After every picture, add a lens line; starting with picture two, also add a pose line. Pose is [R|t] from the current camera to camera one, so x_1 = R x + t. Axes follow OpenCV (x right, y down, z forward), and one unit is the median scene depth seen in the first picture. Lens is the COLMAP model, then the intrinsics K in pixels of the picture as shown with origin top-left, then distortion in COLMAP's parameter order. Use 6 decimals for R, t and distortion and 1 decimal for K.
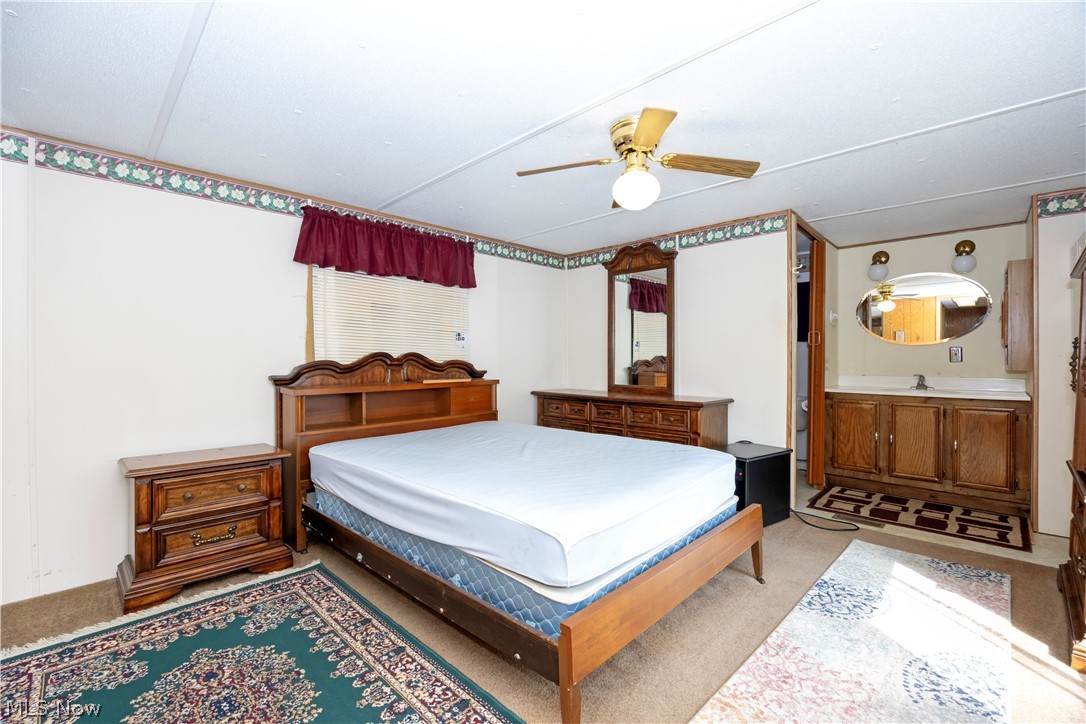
lens RADIAL K [[464.8, 0, 546.5], [0, 464.8, 355.5], [0, 0, 1]] dist [0.000617, -0.009946]
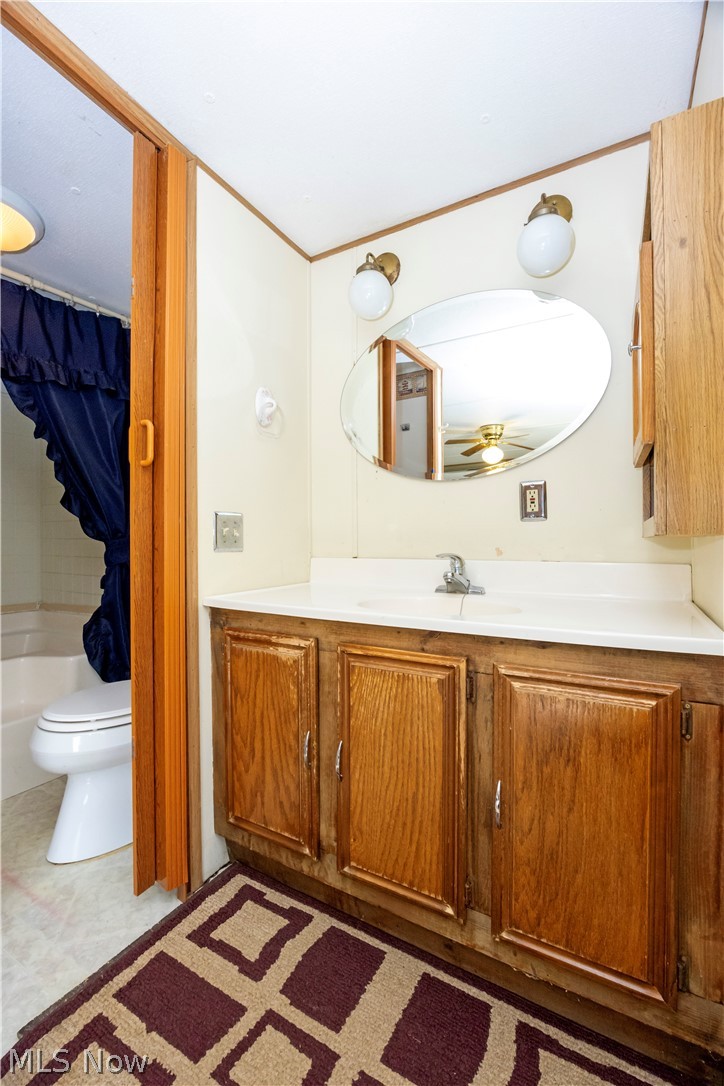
lens RADIAL K [[464.8, 0, 358.6], [0, 464.8, 536.5], [0, 0, 1]] dist [0.000617, -0.009946]
pose [[0.969195, -0.005699, 0.246230, 0.683072], [0.004502, 0.999975, 0.005425, 0.026062], [-0.246255, -0.004150, 0.969196, 0.694776]]
